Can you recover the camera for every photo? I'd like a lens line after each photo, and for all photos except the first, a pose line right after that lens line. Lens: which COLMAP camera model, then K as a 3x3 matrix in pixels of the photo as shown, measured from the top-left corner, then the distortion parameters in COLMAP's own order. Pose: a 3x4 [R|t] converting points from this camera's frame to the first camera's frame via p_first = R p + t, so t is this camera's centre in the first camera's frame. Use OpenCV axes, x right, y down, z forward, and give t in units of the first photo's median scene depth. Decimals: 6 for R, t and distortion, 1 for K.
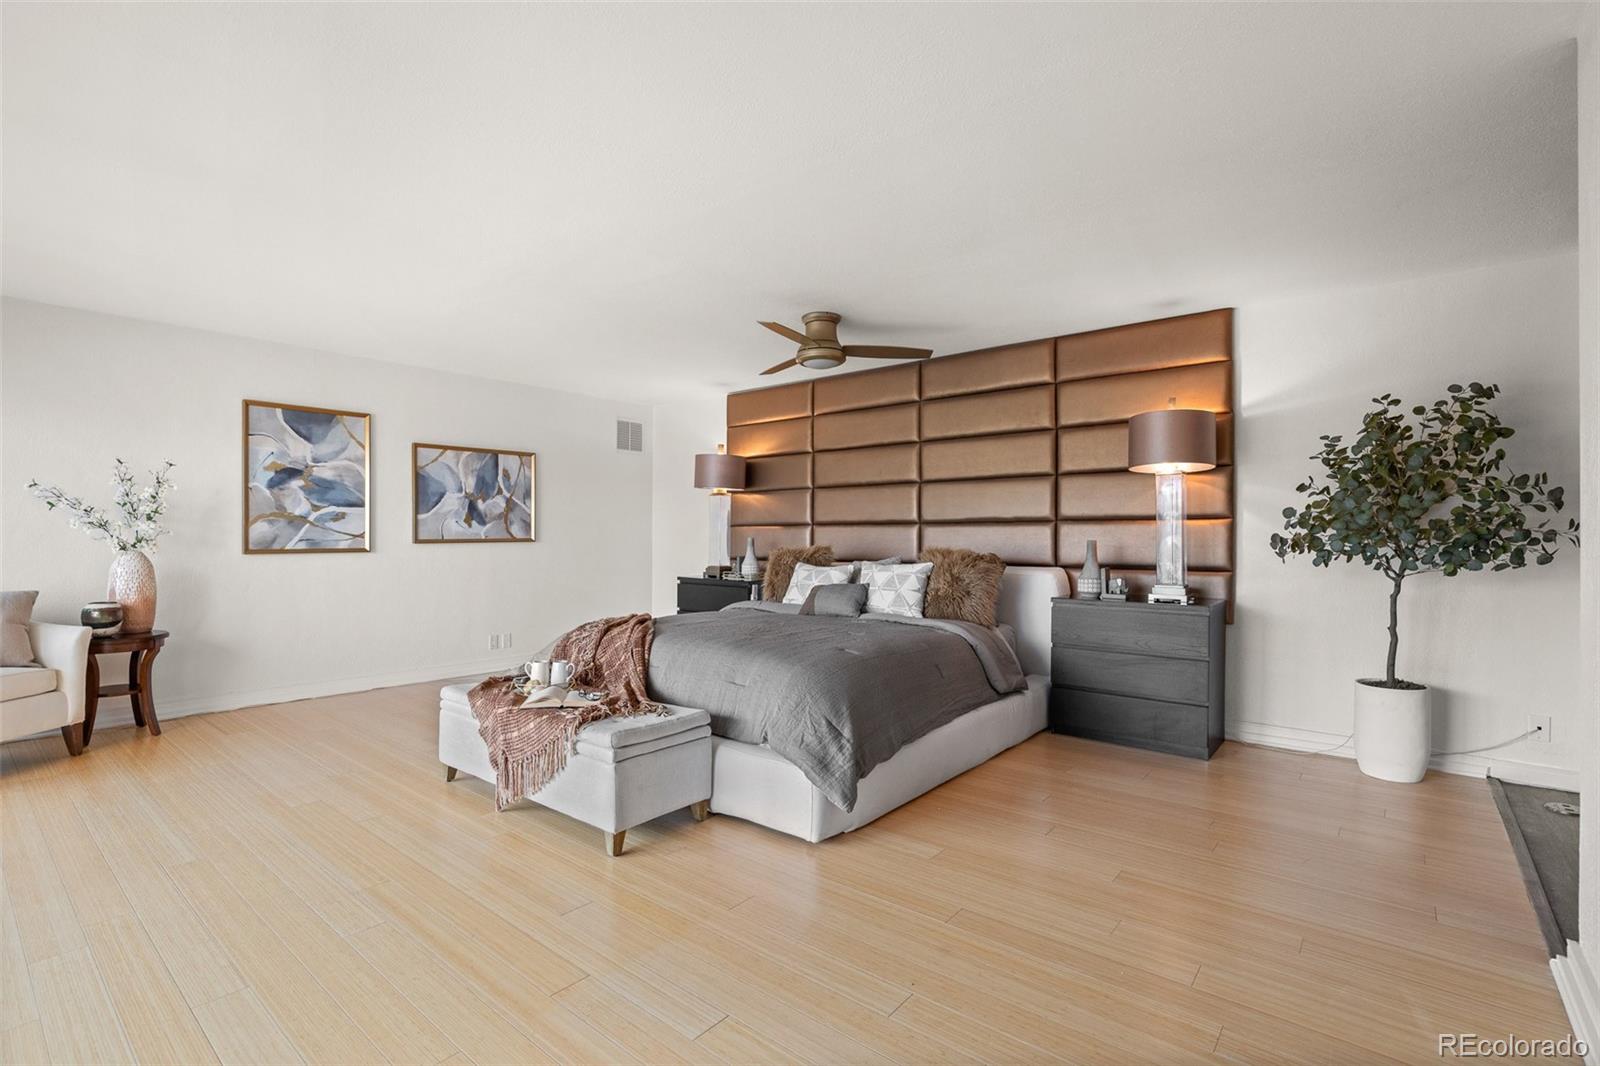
lens RADIAL K [[744.9, 0, 798.6], [0, 744.9, 531.0], [0, 0, 1]] dist [-0.017109, 0.000025]
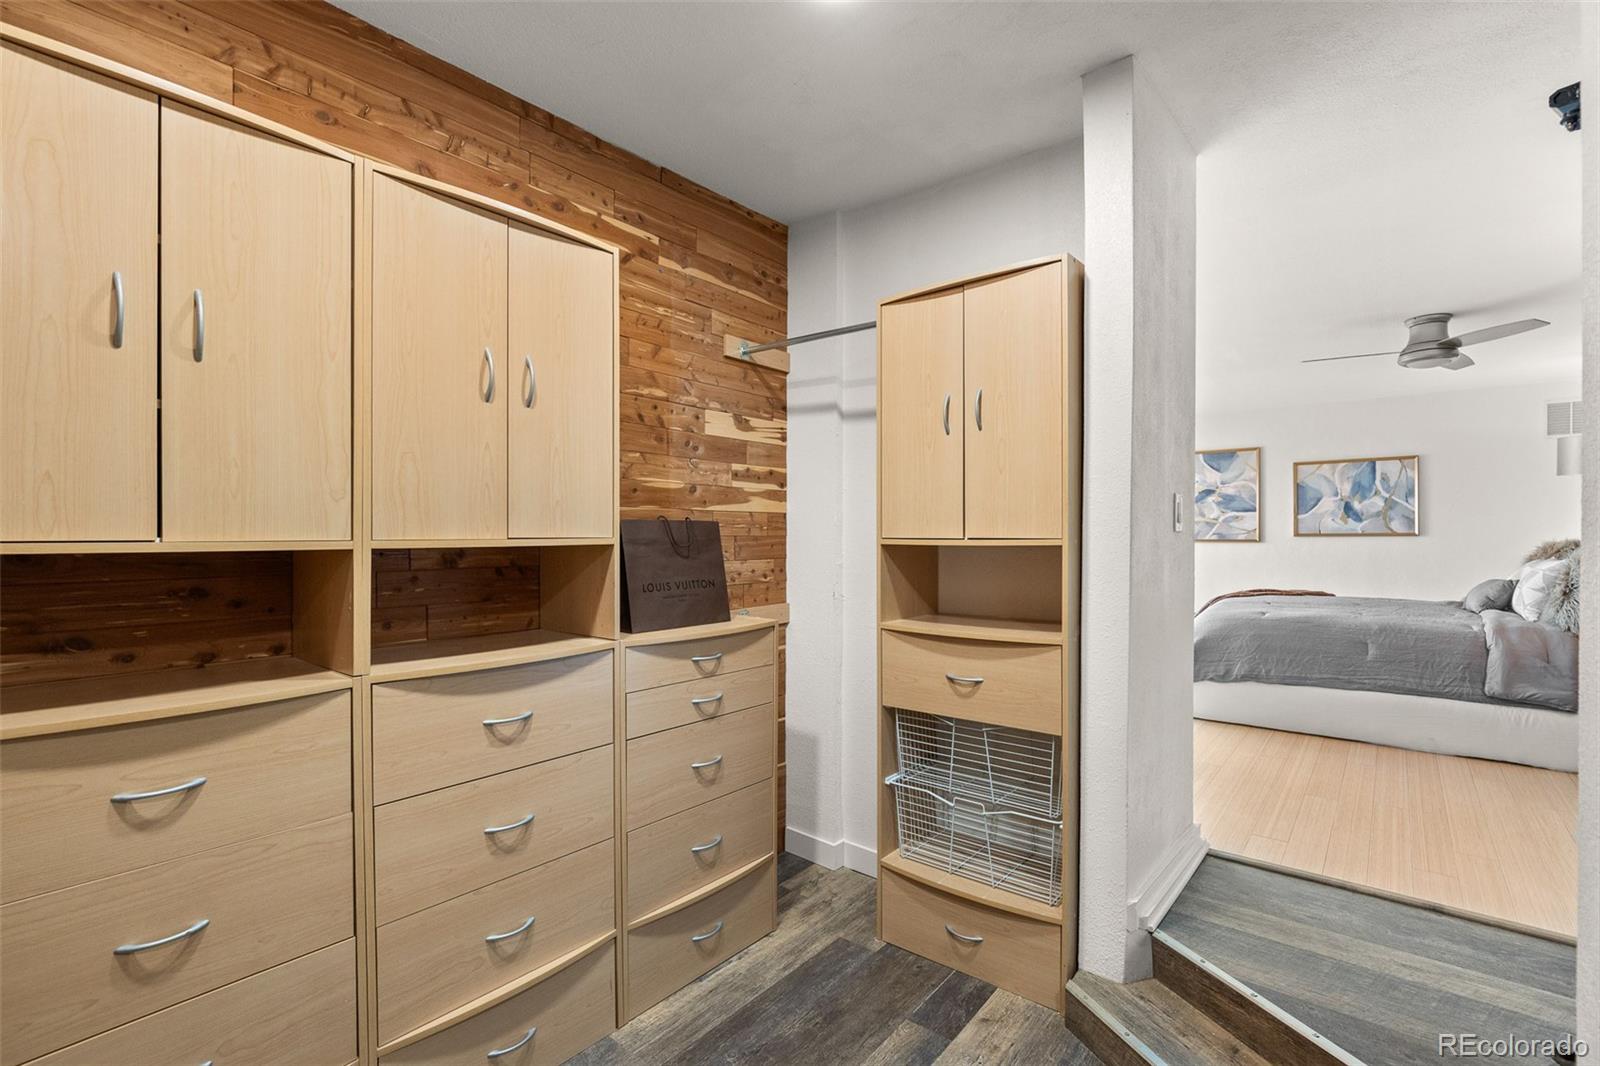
lens RADIAL K [[744.9, 0, 798.9], [0, 744.9, 535.2], [0, 0, 1]] dist [-0.017109, 0.000025]
pose [[-0.003122, 0.001225, -0.999994, 0.814081], [0.008404, 0.999964, 0.001199, 0.005022], [0.999960, -0.008400, -0.003132, 0.091841]]
